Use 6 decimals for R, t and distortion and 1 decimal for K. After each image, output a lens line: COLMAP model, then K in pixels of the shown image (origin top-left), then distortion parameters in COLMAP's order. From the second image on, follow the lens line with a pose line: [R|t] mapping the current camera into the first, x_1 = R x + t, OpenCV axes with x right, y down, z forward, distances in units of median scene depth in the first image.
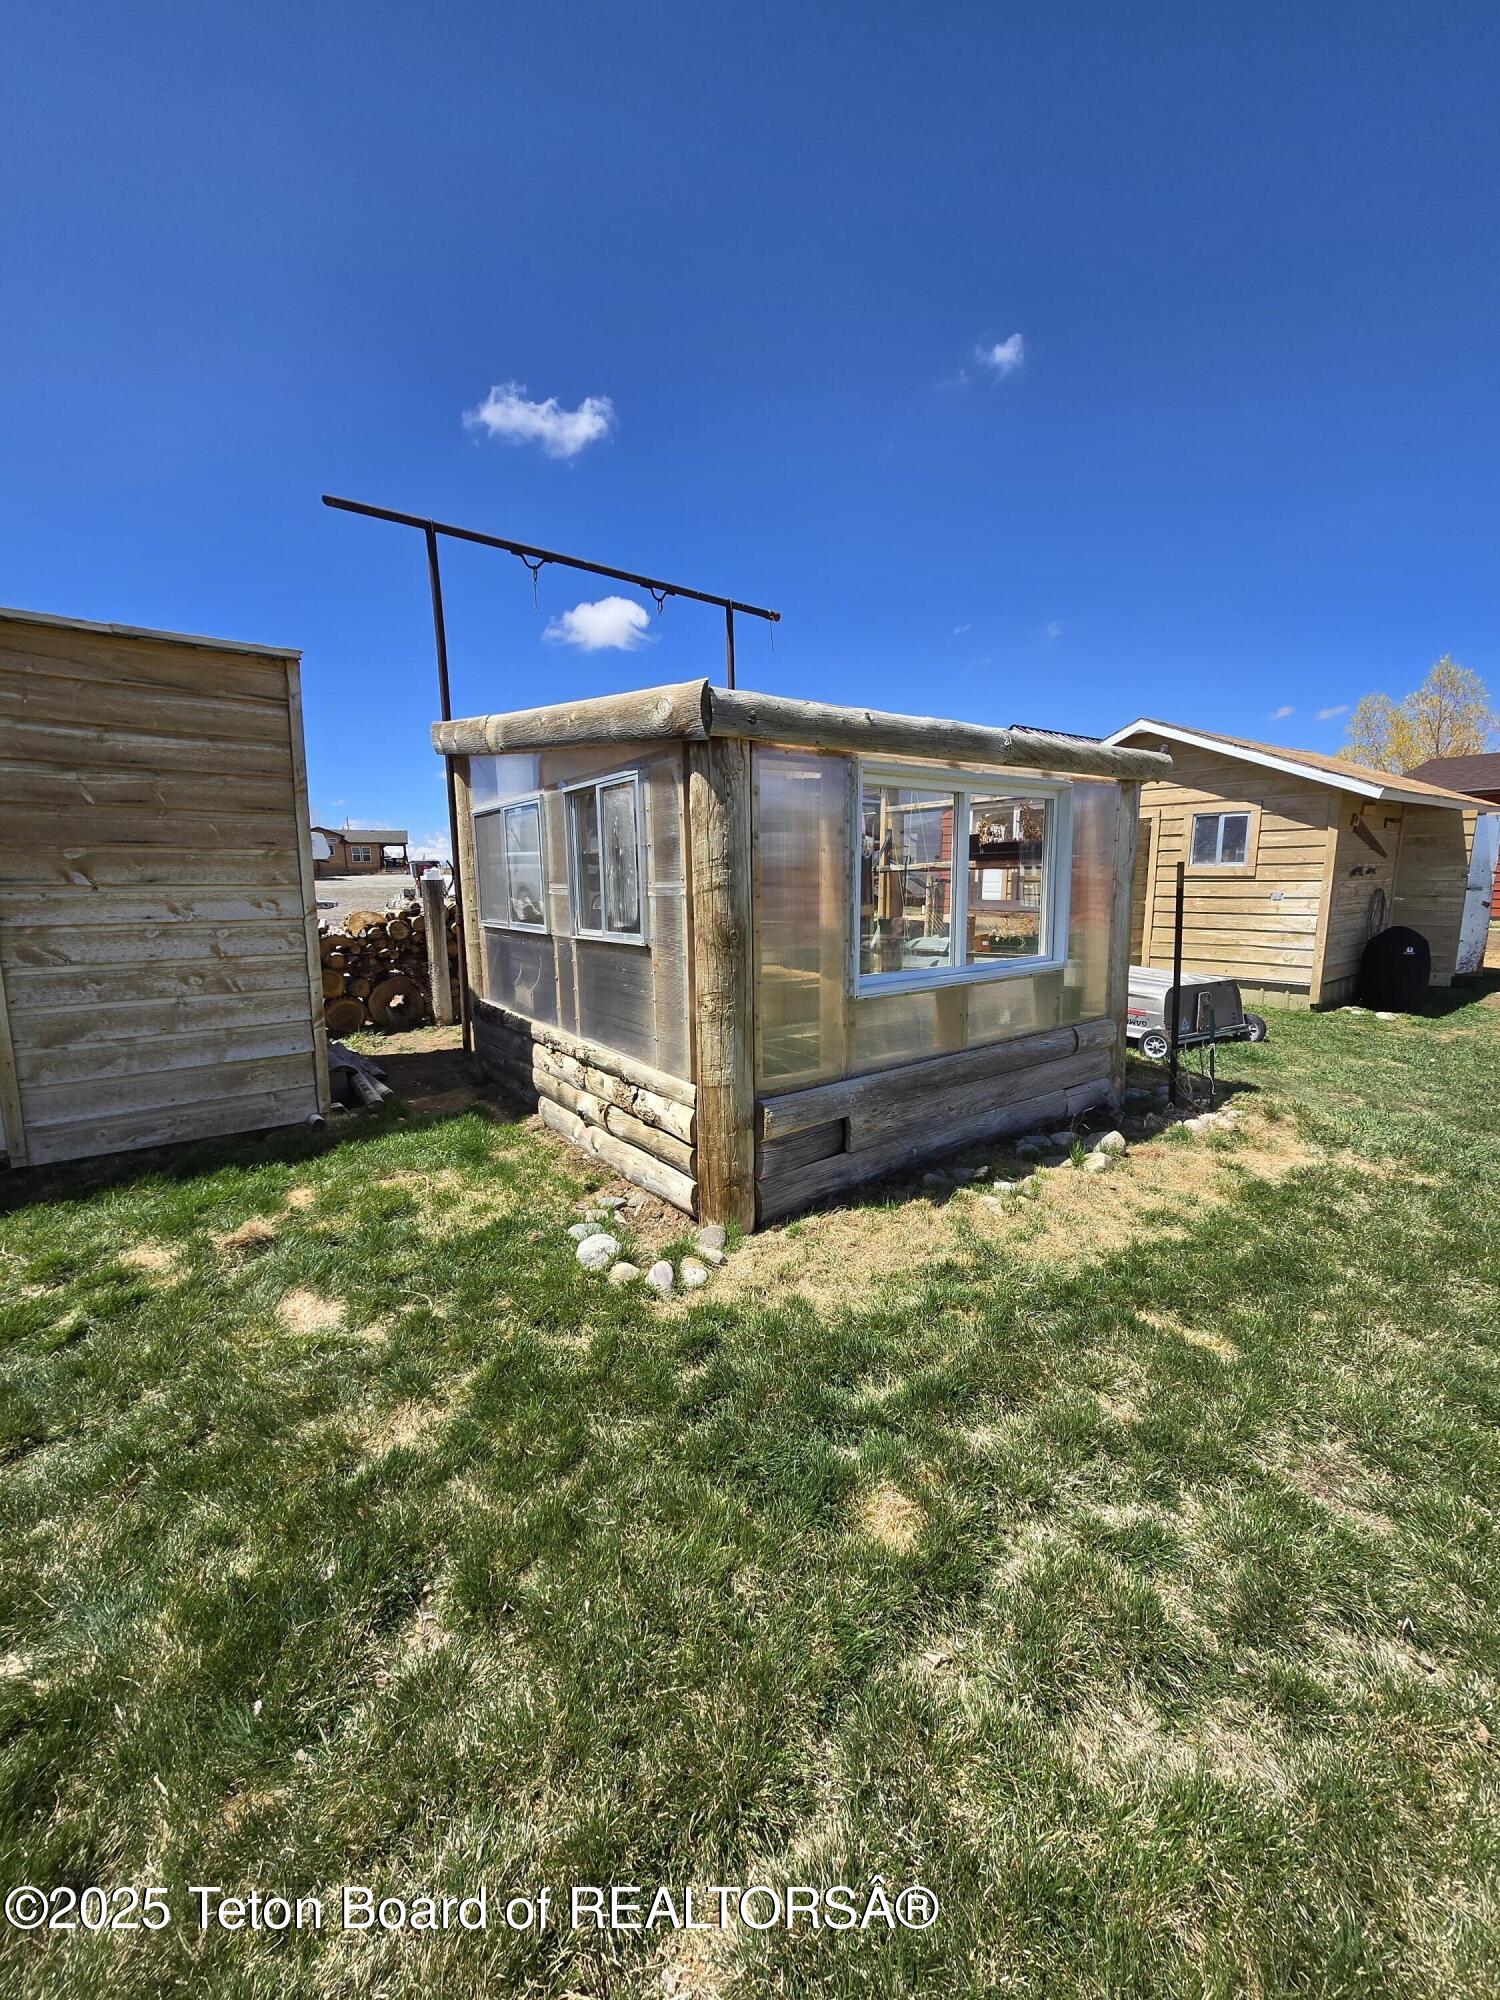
lens RADIAL K [[769.0, 0, 750.0], [0, 769.0, 1000.0], [0, 0, 1]] dist [0.003789, -0.000589]
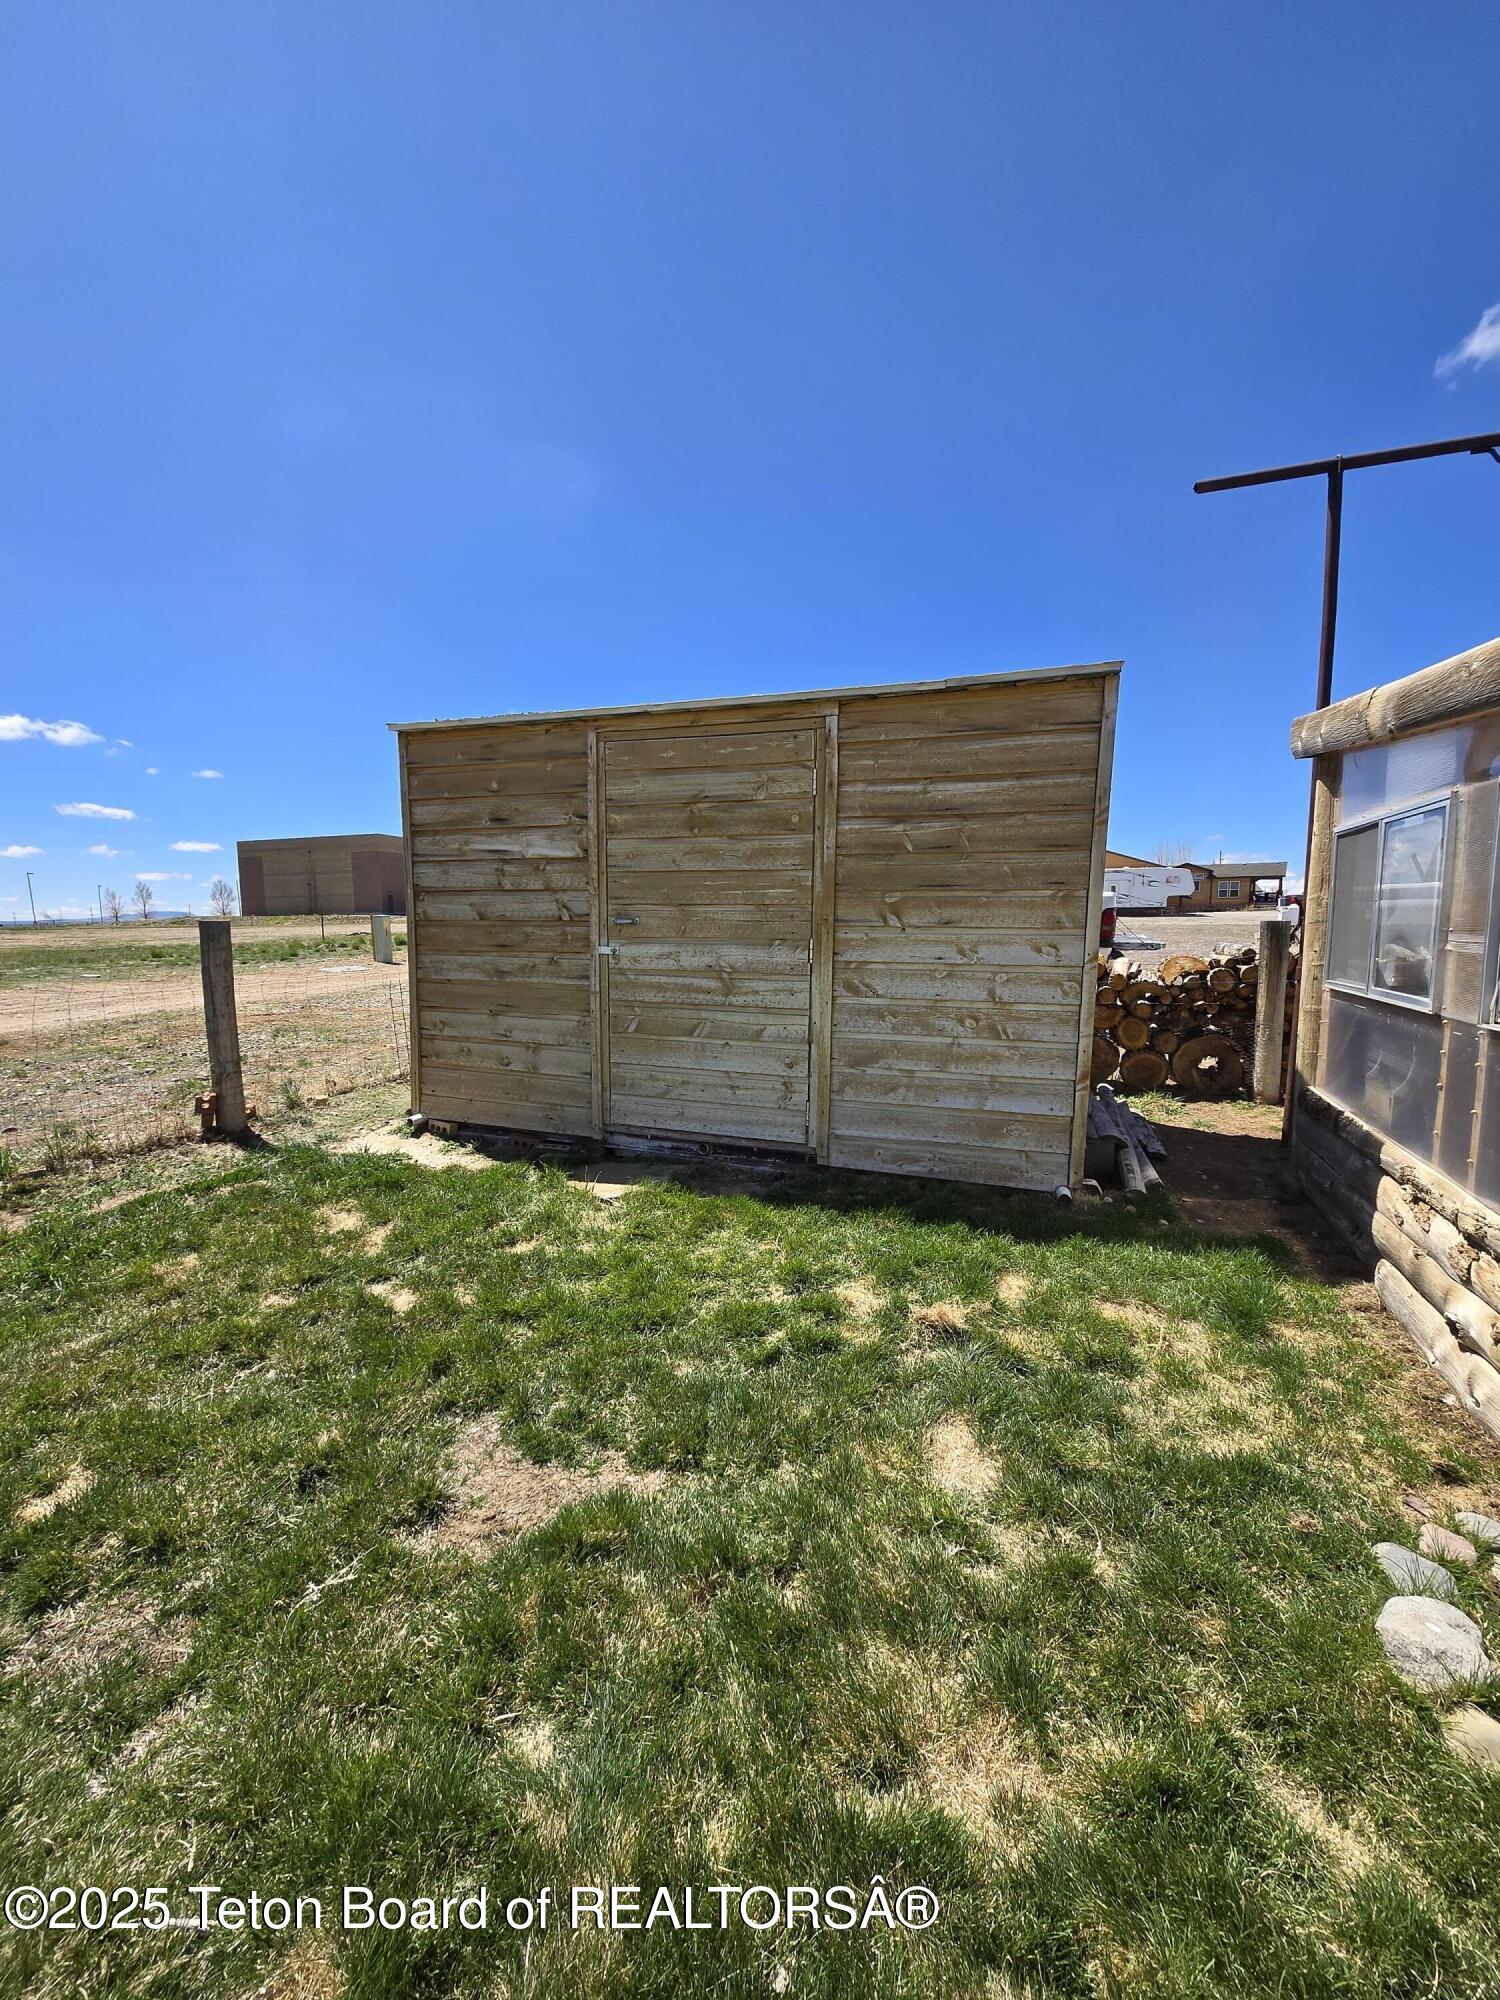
lens RADIAL K [[779.9, 0, 748.3], [0, 779.9, 1003.8], [0, 0, 1]] dist [0.002104, 0.000078]
pose [[0.534303, 0.100543, -0.839292, -0.033661], [-0.136301, 0.990156, 0.031845, -0.044507], [0.834231, 0.097381, 0.542748, 0.222590]]
